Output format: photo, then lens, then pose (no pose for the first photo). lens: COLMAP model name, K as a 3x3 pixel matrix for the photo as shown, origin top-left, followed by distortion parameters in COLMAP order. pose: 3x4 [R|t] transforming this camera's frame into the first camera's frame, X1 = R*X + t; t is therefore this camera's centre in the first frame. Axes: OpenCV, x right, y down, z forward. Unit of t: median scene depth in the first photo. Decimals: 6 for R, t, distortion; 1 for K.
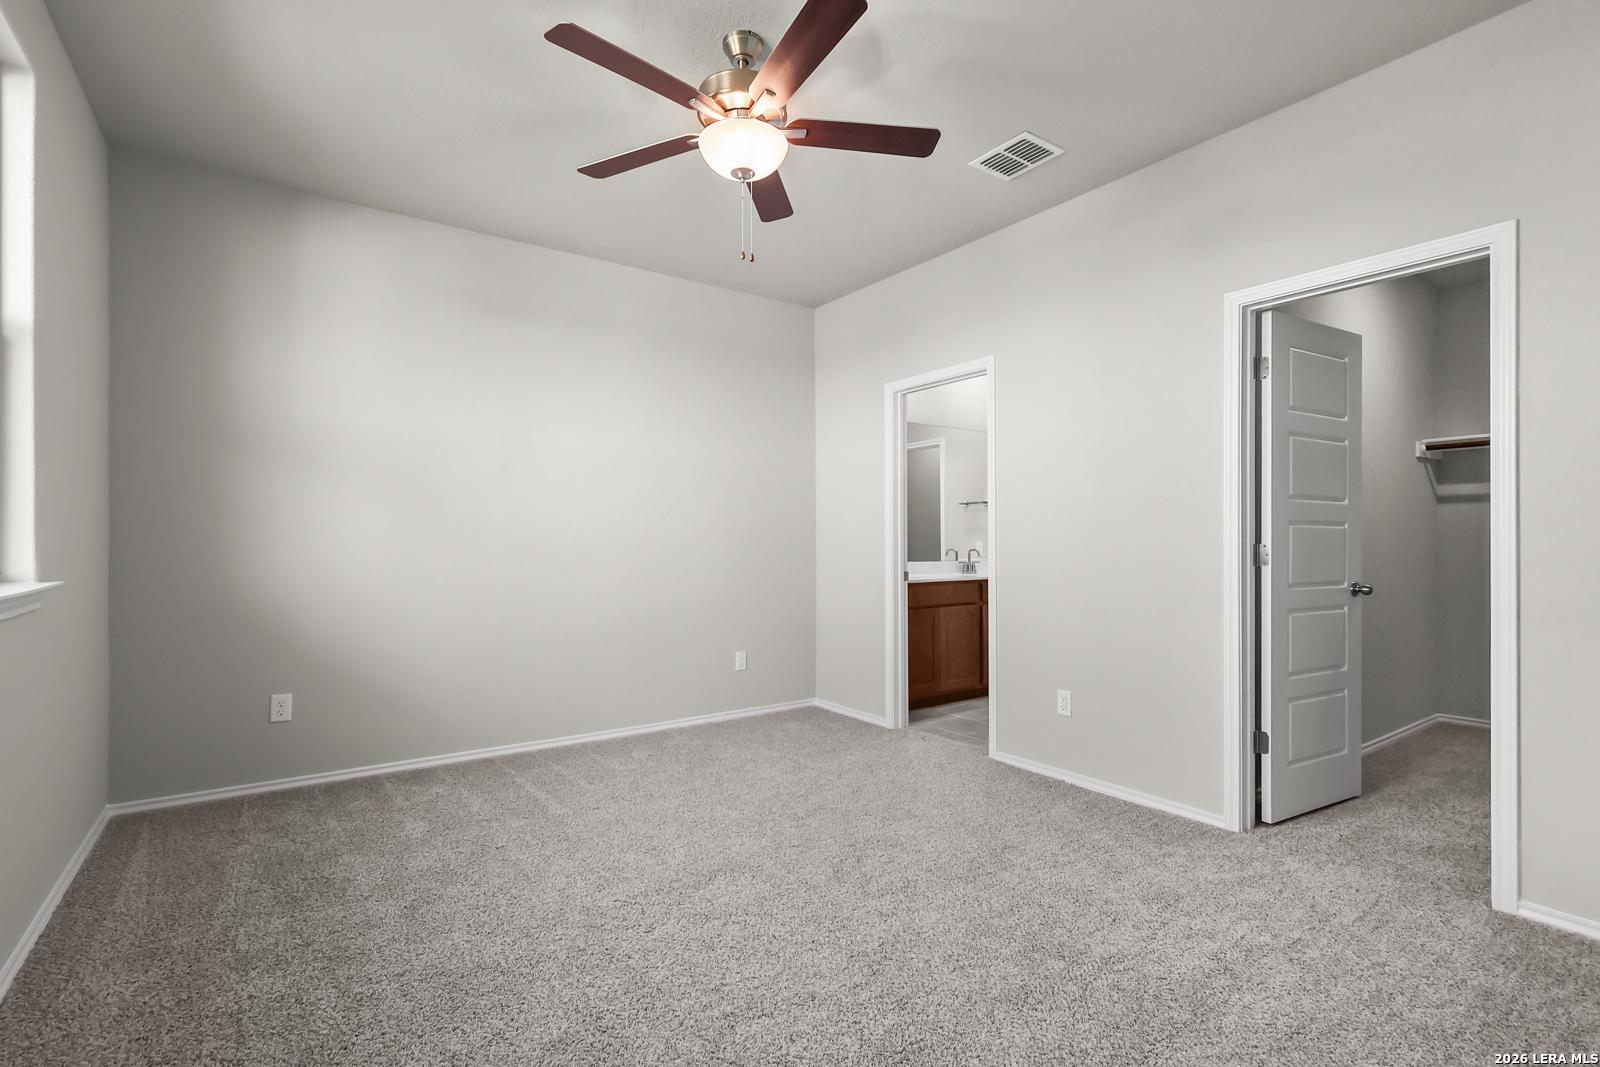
lens RADIAL K [[738.7, 0, 799.8], [0, 738.7, 528.7], [0, 0, 1]] dist [0.005296, 0.000399]
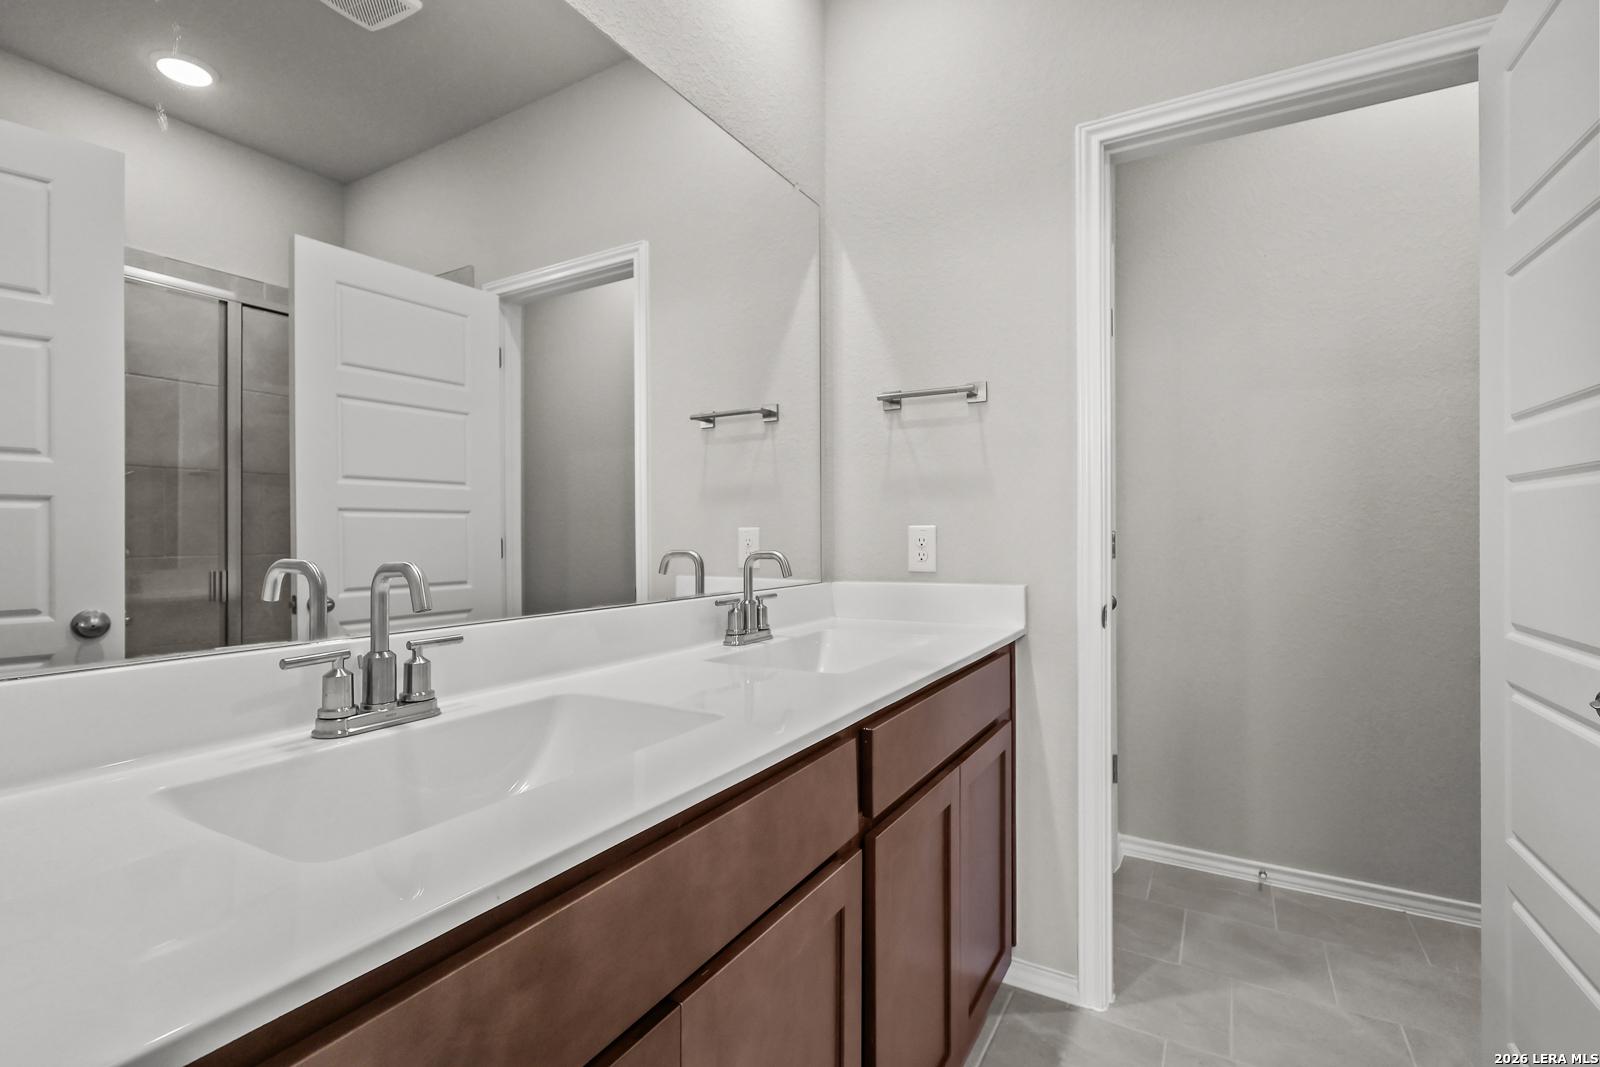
lens RADIAL K [[738.7, 0, 799.8], [0, 738.7, 528.7], [0, 0, 1]] dist [0.005296, 0.000399]
pose [[0.916619, -0.003173, 0.399750, 0.143643], [0.000679, 0.999979, 0.006380, 0.019243], [-0.399762, -0.005577, 0.916602, 0.759739]]
